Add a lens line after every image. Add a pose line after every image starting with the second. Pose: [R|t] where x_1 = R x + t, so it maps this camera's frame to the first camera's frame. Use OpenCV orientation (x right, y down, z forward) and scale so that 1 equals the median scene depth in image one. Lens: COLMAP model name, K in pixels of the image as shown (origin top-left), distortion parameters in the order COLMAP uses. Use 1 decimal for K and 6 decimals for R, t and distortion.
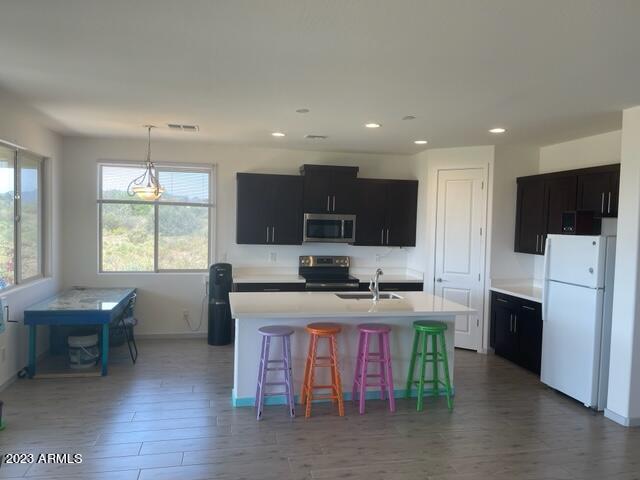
lens RADIAL K [[483.5, 0, 320.0], [0, 483.5, 240.0], [0, 0, 1]] dist [0.005545, -0.002448]
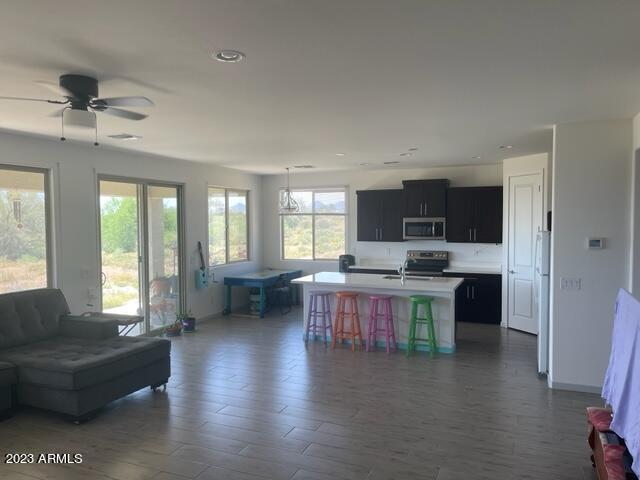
lens RADIAL K [[483.5, 0, 320.0], [0, 483.5, 240.0], [0, 0, 1]] dist [0.005545, -0.002448]
pose [[0.812257, -0.006187, -0.583267, 0.547677], [0.002966, 0.999975, -0.006478, 0.013094], [0.583292, 0.003532, 0.812255, -0.200047]]
